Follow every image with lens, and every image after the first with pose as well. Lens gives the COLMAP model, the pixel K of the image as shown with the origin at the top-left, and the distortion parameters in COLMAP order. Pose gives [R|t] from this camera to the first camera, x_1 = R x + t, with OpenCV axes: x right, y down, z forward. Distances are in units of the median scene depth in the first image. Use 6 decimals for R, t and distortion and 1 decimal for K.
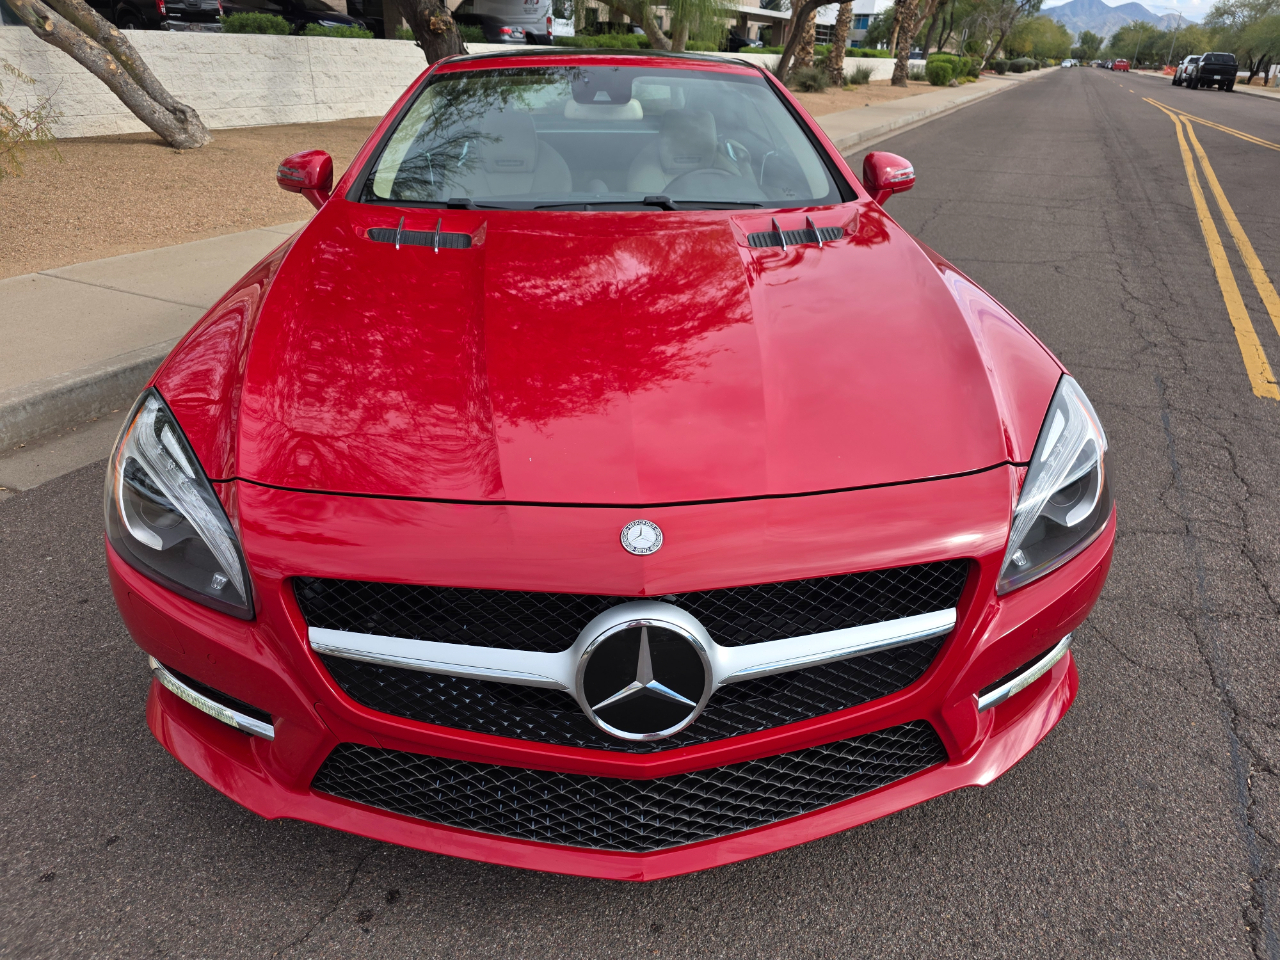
lens RADIAL K [[864.5, 0, 649.5], [0, 864.5, 482.0], [0, 0, 1]] dist [0.040120, -0.039978]
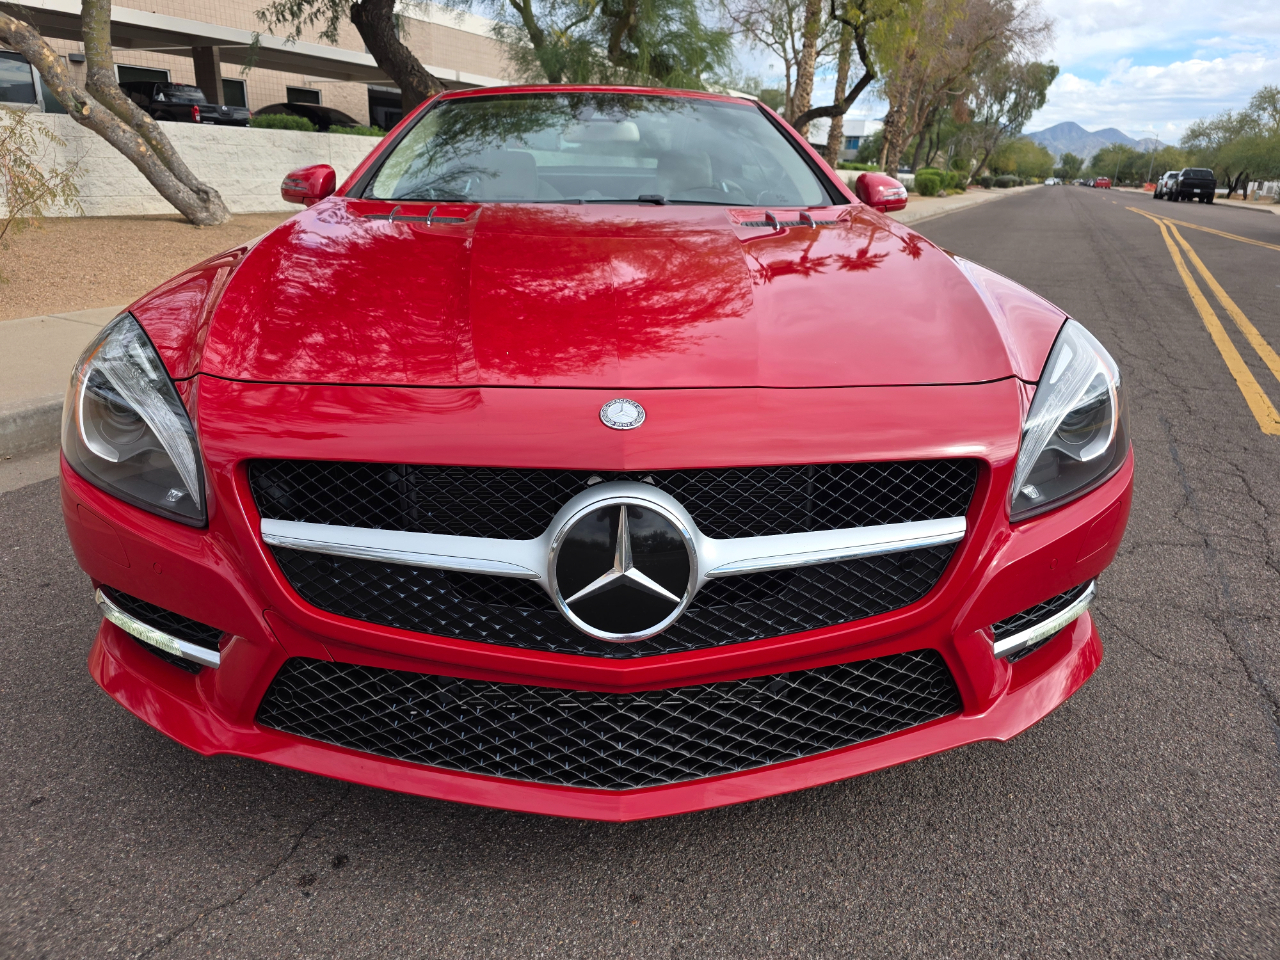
lens RADIAL K [[861.5, 0, 637.9], [0, 861.5, 474.6], [0, 0, 1]] dist [0.039183, -0.037831]
pose [[0.999827, 0.011583, -0.014566, 0.016473], [-0.013484, 0.990327, -0.138094, 0.195266], [0.012825, 0.138267, 0.990312, 0.069781]]
